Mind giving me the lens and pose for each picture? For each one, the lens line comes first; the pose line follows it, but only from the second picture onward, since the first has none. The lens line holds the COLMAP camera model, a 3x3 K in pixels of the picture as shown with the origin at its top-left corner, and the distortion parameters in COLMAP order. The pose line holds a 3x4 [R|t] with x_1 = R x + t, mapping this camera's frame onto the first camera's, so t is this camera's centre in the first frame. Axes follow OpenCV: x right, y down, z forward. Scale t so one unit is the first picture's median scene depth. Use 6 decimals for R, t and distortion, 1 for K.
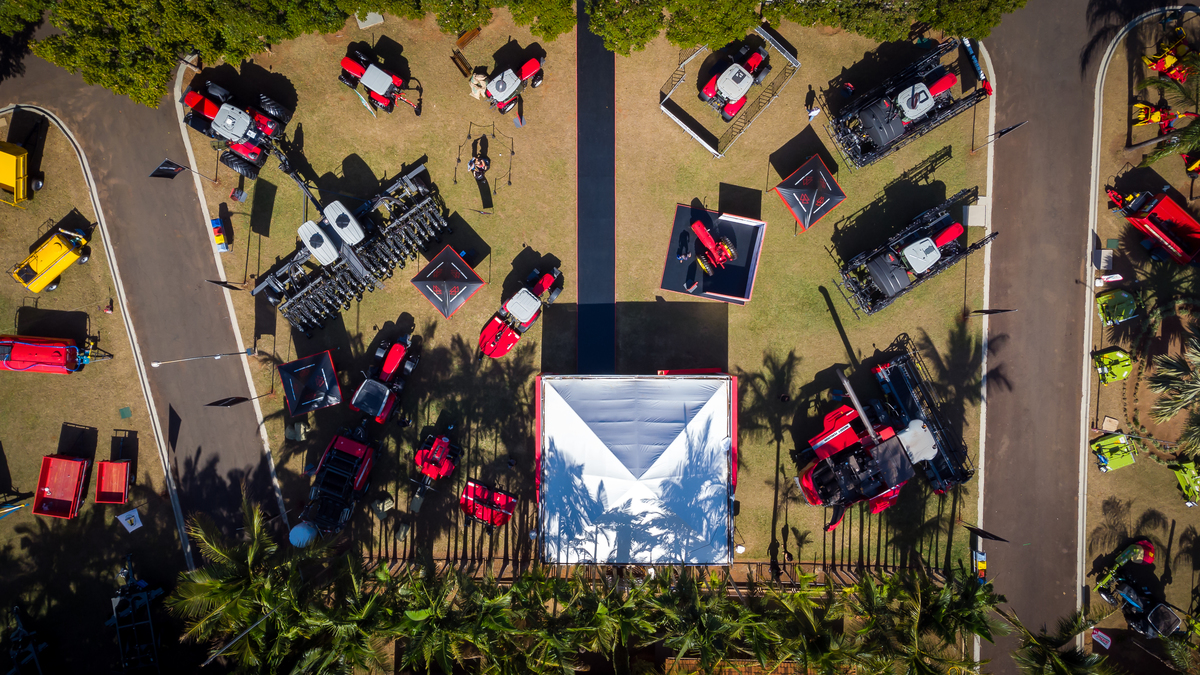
lens RADIAL K [[897.1, 0, 596.2], [0, 897.1, 338.0], [0, 0, 1]] dist [0.012687, 0.076033]
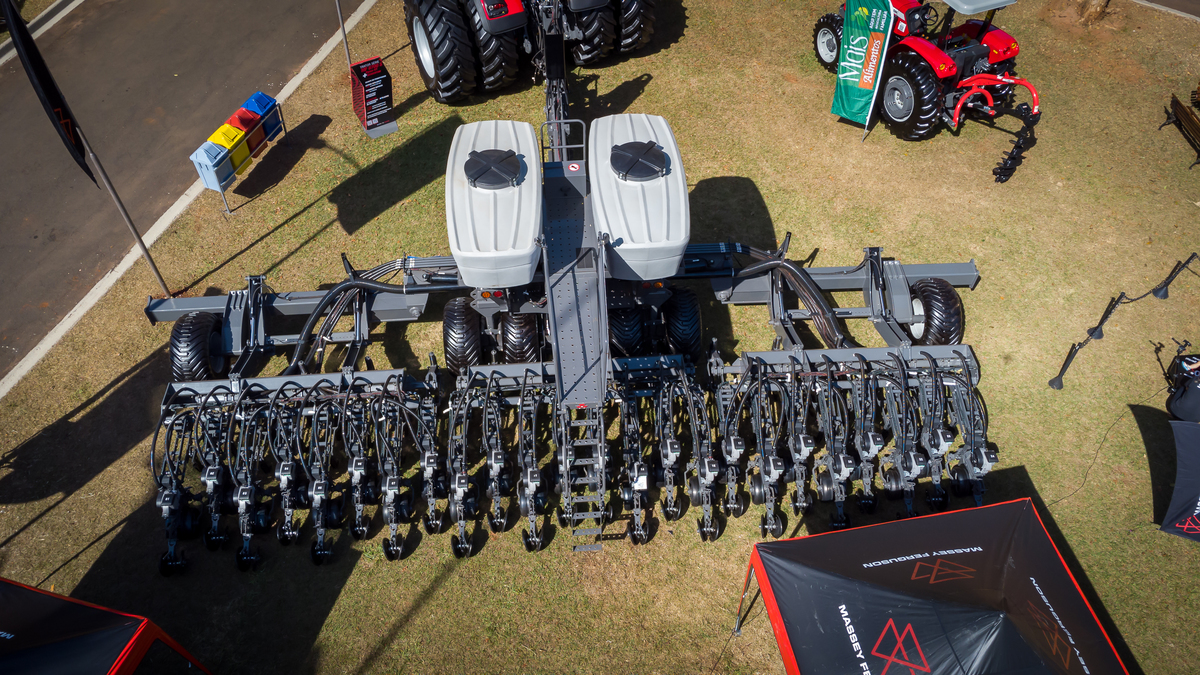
lens RADIAL K [[897.1, 0, 596.2], [0, 897.1, 338.0], [0, 0, 1]] dist [0.012687, 0.076033]
pose [[0.837557, 0.412218, -0.358572, -0.179591], [-0.546328, 0.637748, -0.542958, 0.025759], [0.004861, 0.650656, 0.759357, 0.801563]]
